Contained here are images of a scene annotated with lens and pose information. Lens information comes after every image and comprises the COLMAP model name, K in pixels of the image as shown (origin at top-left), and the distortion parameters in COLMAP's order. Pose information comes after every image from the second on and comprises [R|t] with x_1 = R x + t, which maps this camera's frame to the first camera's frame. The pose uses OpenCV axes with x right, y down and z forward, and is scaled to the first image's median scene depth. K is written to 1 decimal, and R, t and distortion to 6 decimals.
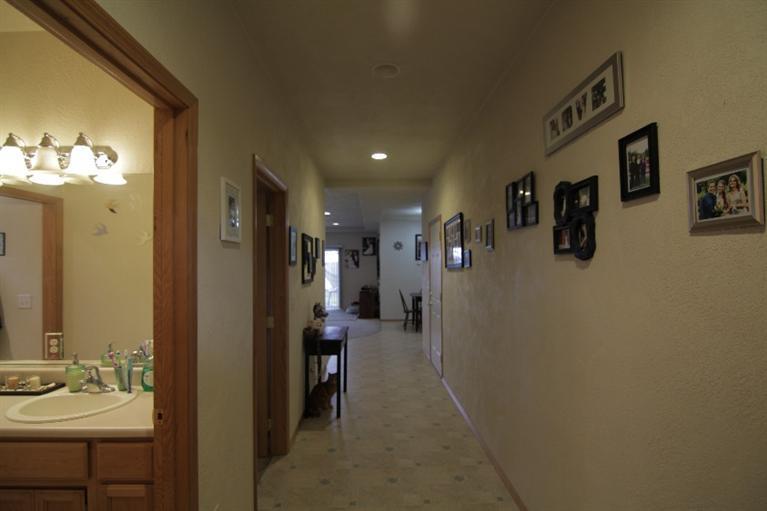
lens RADIAL K [[388.5, 0, 386.1], [0, 388.5, 261.6], [0, 0, 1]] dist [-0.002675, -0.012405]
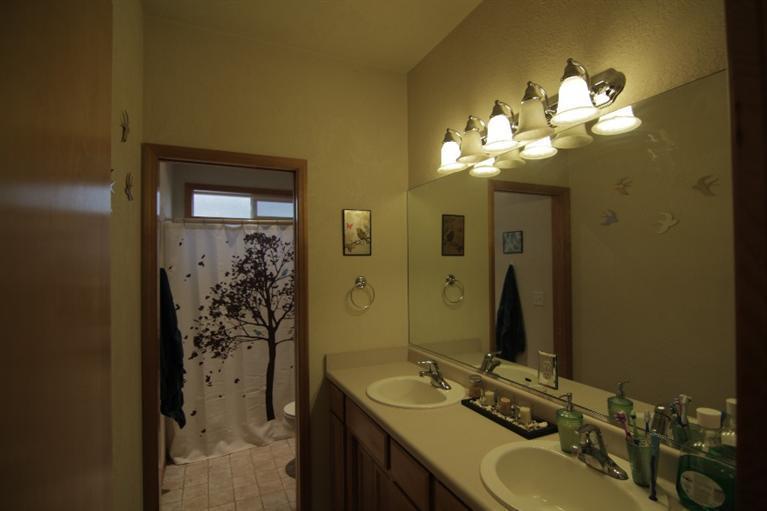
lens RADIAL K [[388.5, 0, 386.1], [0, 388.5, 261.6], [0, 0, 1]] dist [-0.002675, -0.012405]
pose [[0.388484, -0.008953, -0.921412, -0.293007], [0.018561, 0.999826, -0.001889, 0.006466], [0.921268, -0.016369, 0.388583, 0.426256]]
